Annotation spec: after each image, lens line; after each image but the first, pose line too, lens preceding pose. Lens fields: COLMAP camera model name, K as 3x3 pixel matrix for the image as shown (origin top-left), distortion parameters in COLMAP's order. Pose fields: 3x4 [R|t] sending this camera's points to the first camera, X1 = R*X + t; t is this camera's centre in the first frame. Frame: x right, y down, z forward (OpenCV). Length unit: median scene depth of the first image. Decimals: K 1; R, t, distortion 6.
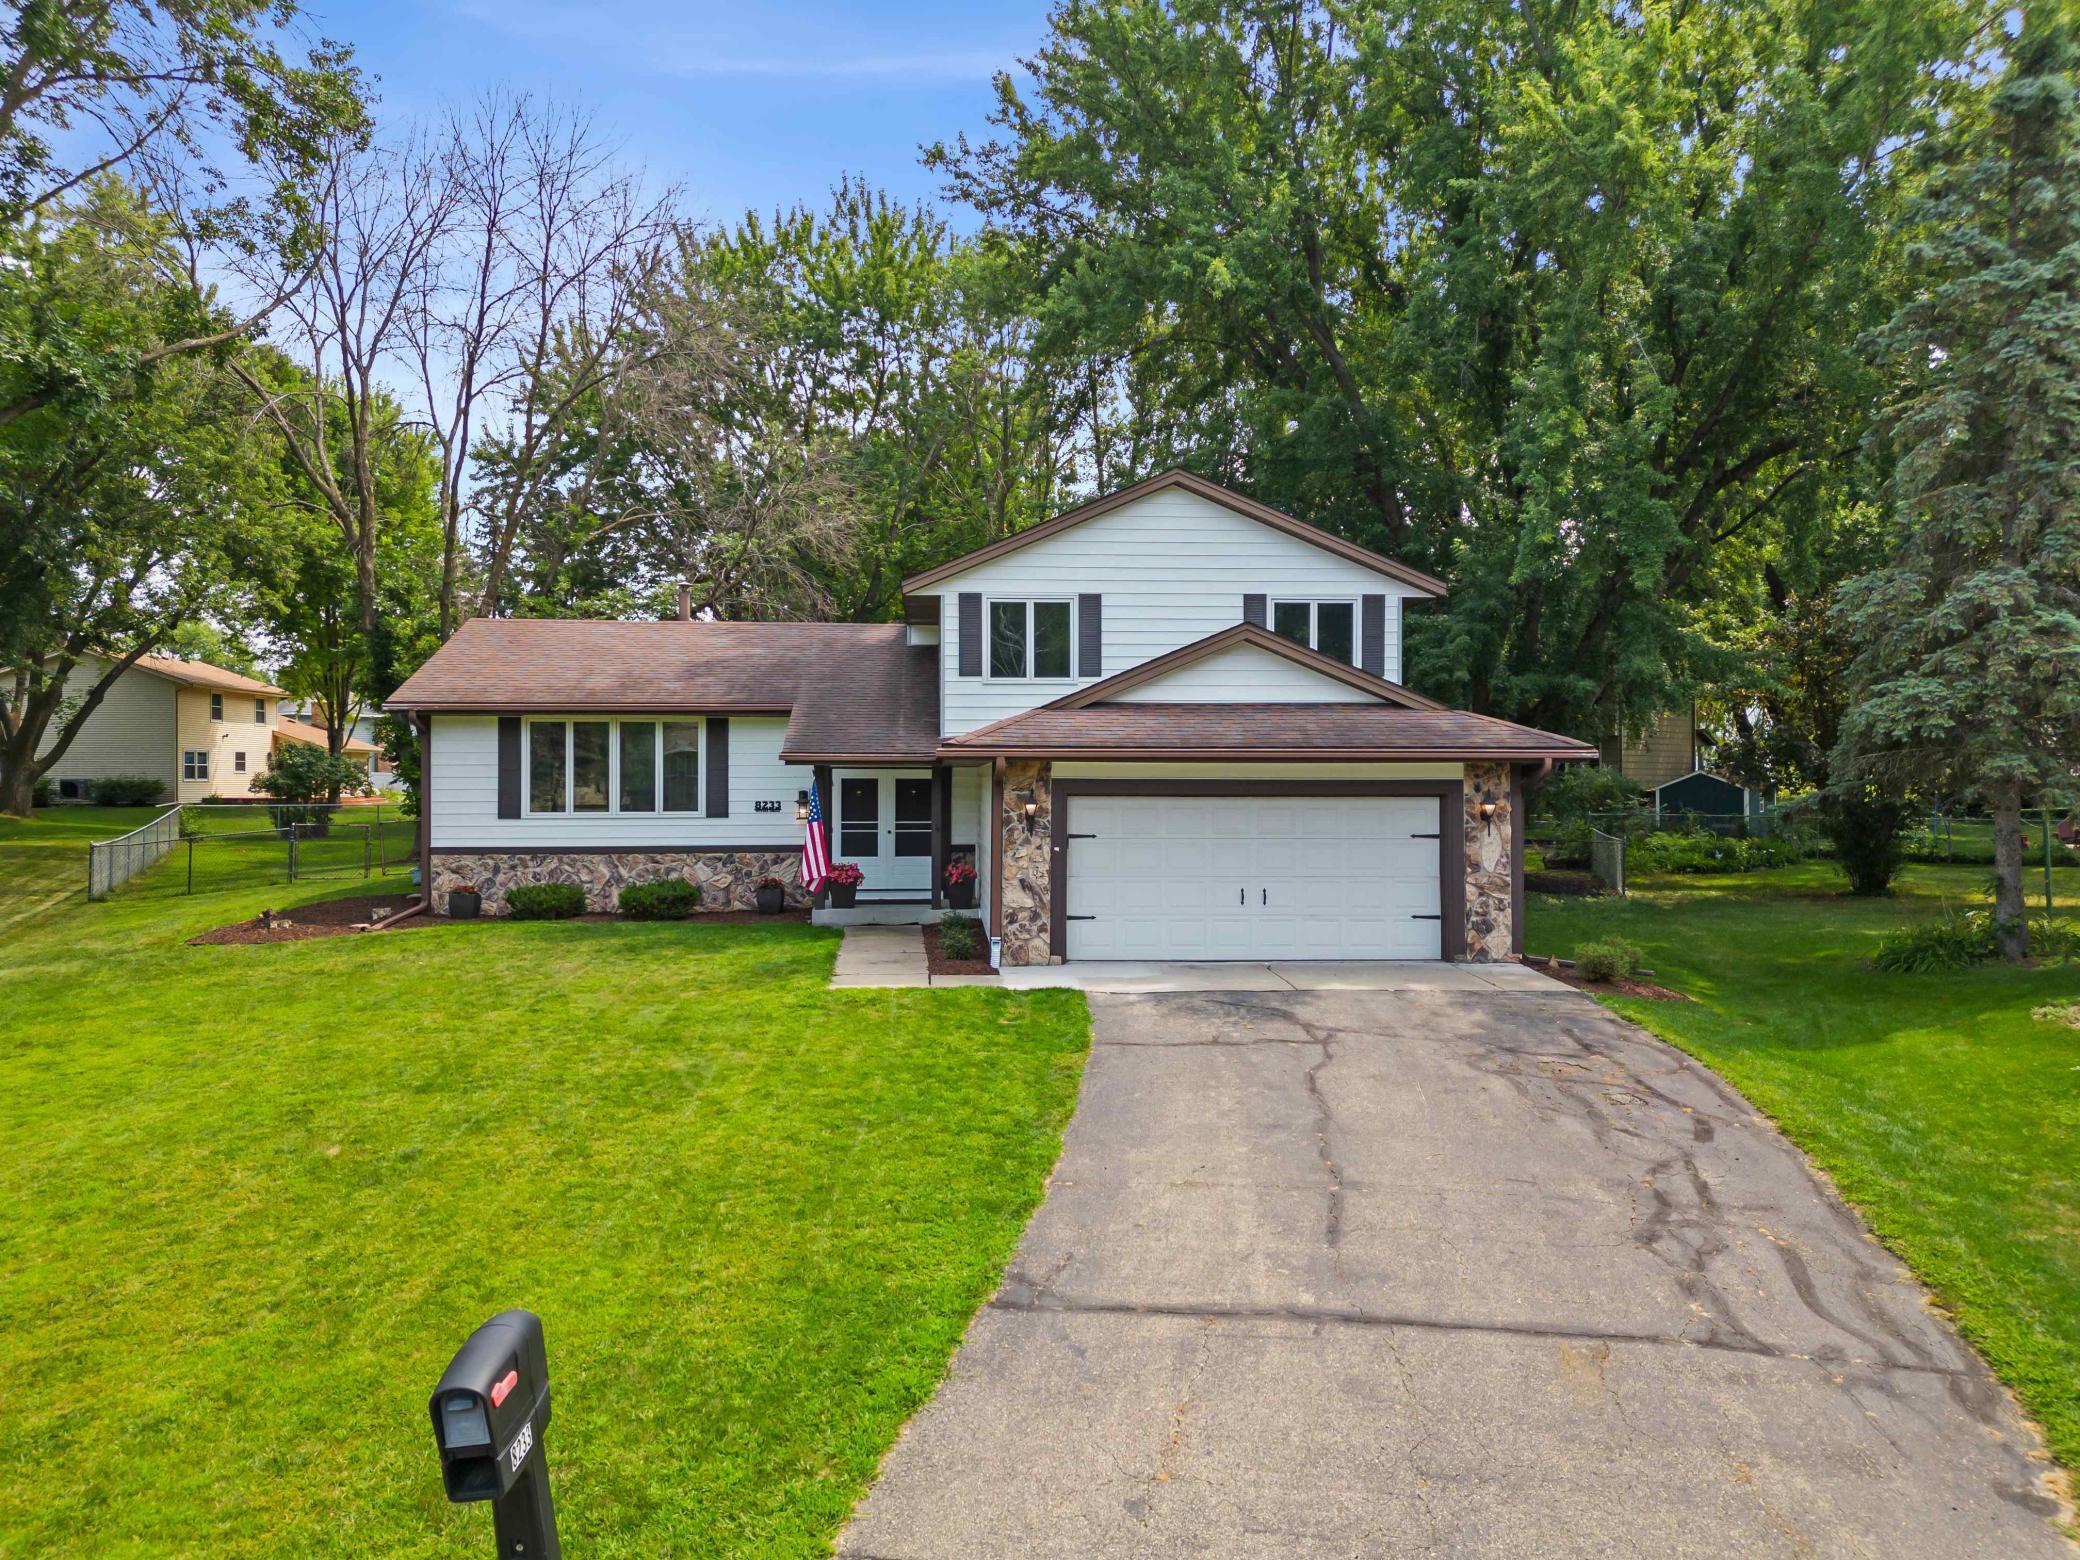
lens RADIAL K [[1498.1, 0, 1024.4], [0, 1498.1, 772.9], [0, 0, 1]] dist [0.054296, -0.002462]
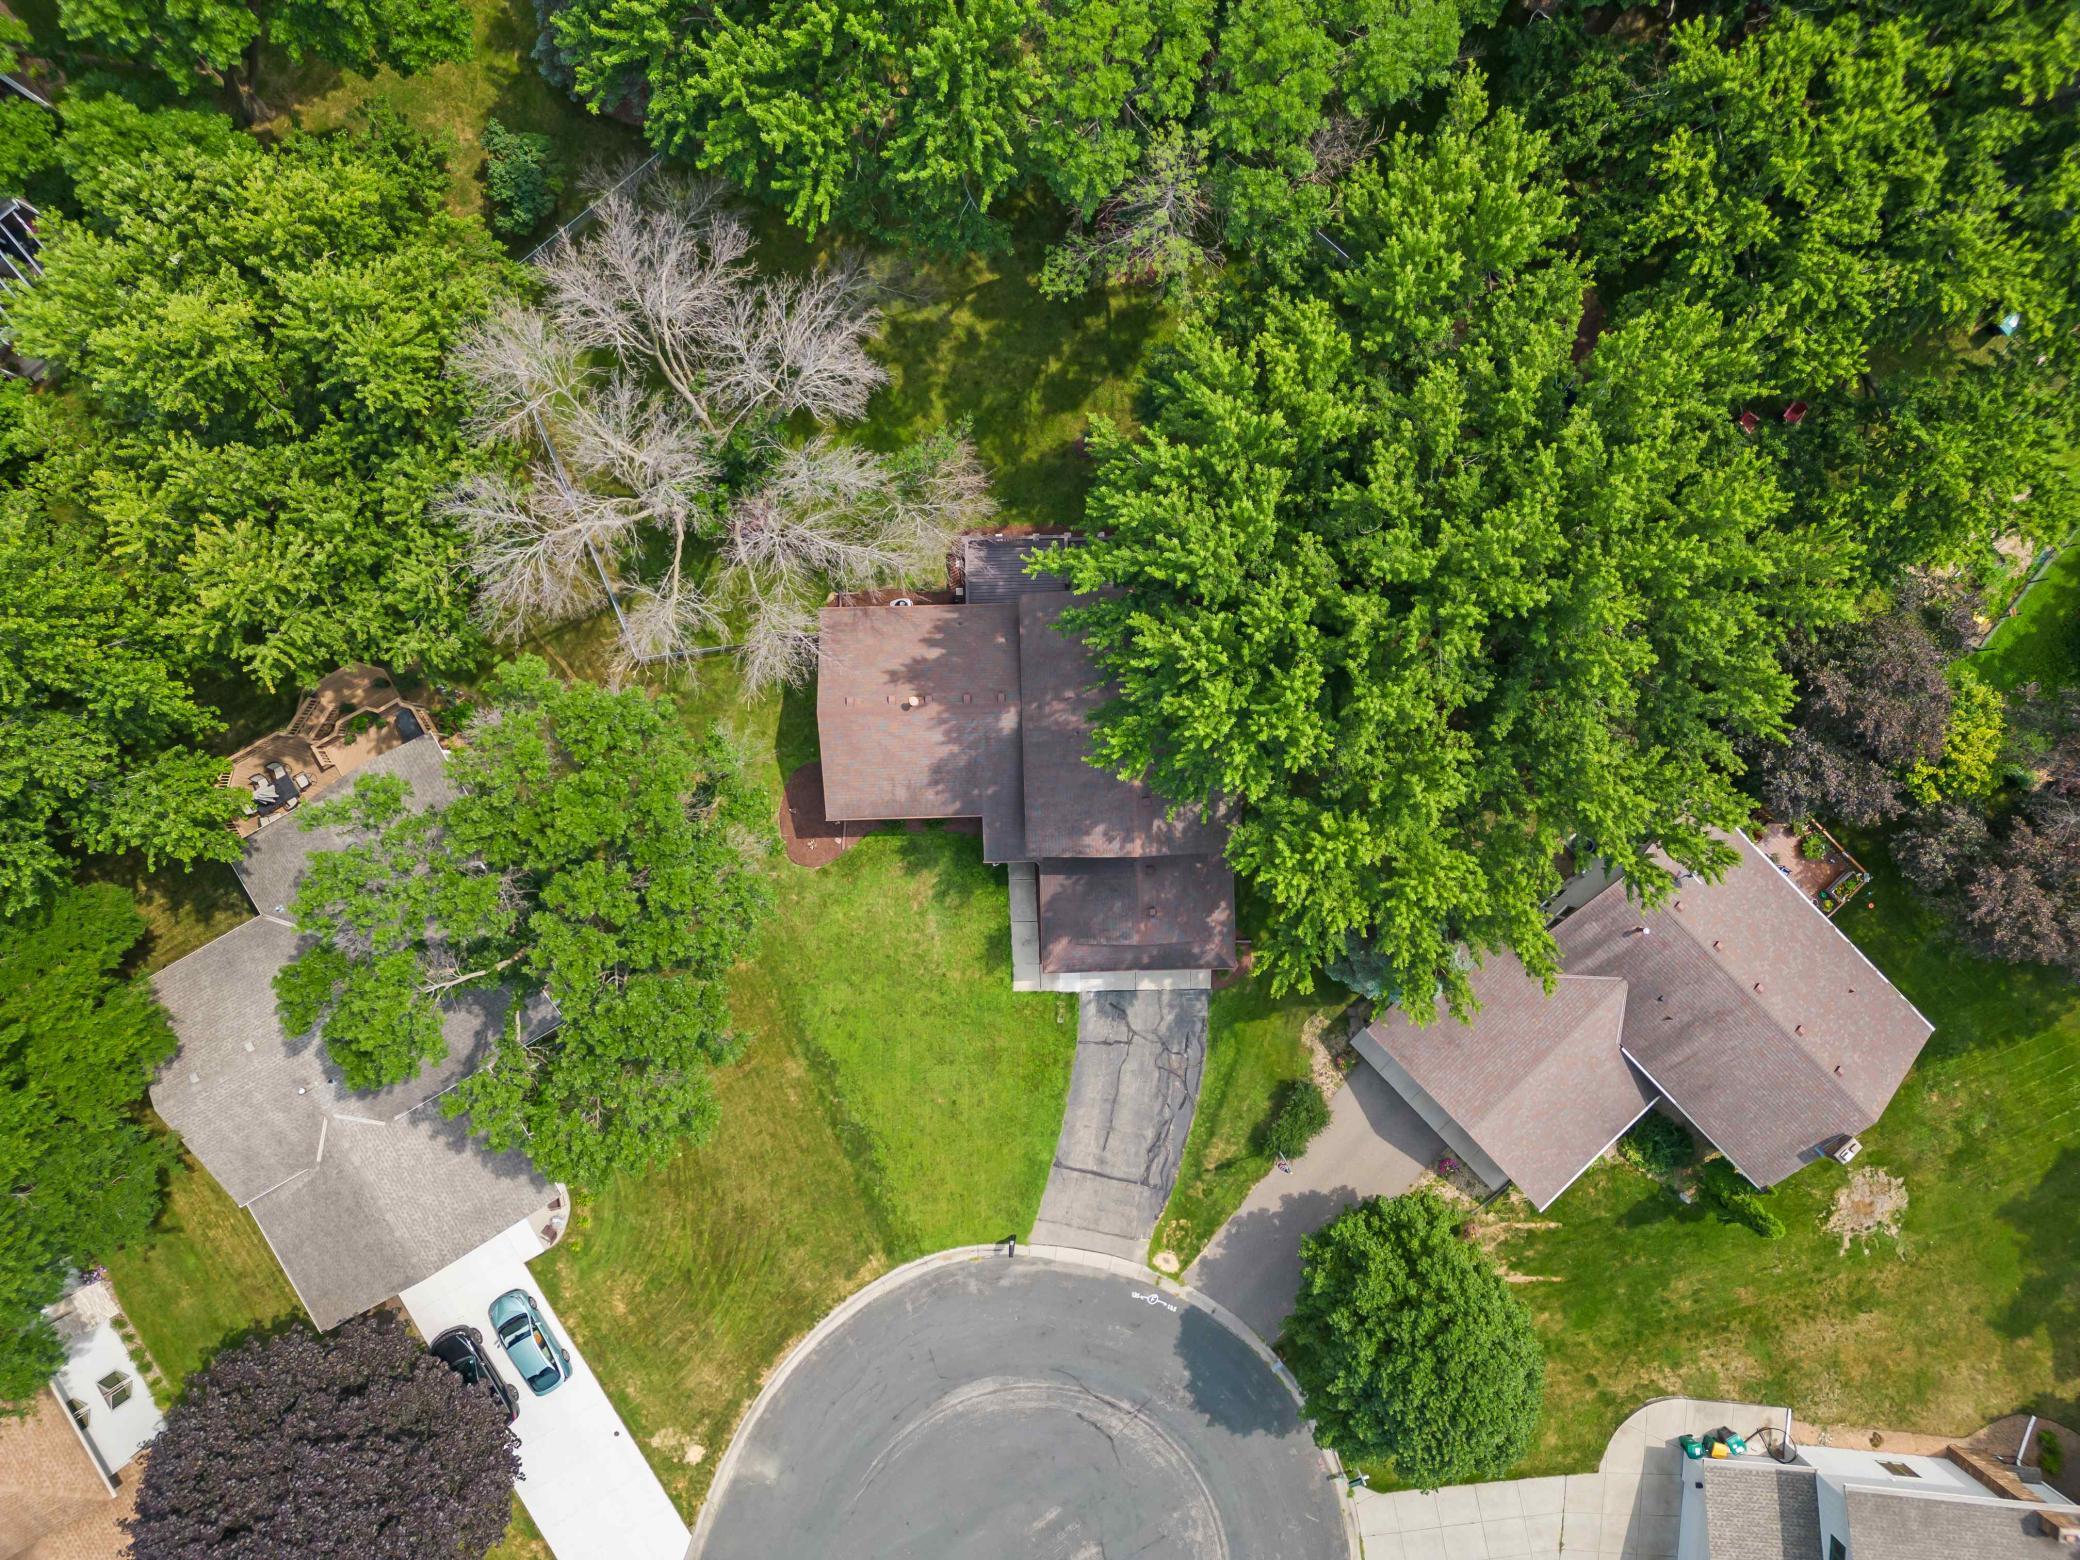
lens RADIAL K [[1498.1, 0, 1024.4], [0, 1498.1, 772.9], [0, 0, 1]] dist [0.054296, -0.002462]
pose [[0.999291, 0.037628, 0.001231, -0.091303], [-0.000514, -0.019056, 0.999818, -2.637371], [0.037645, -0.999110, -0.019023, 1.157738]]
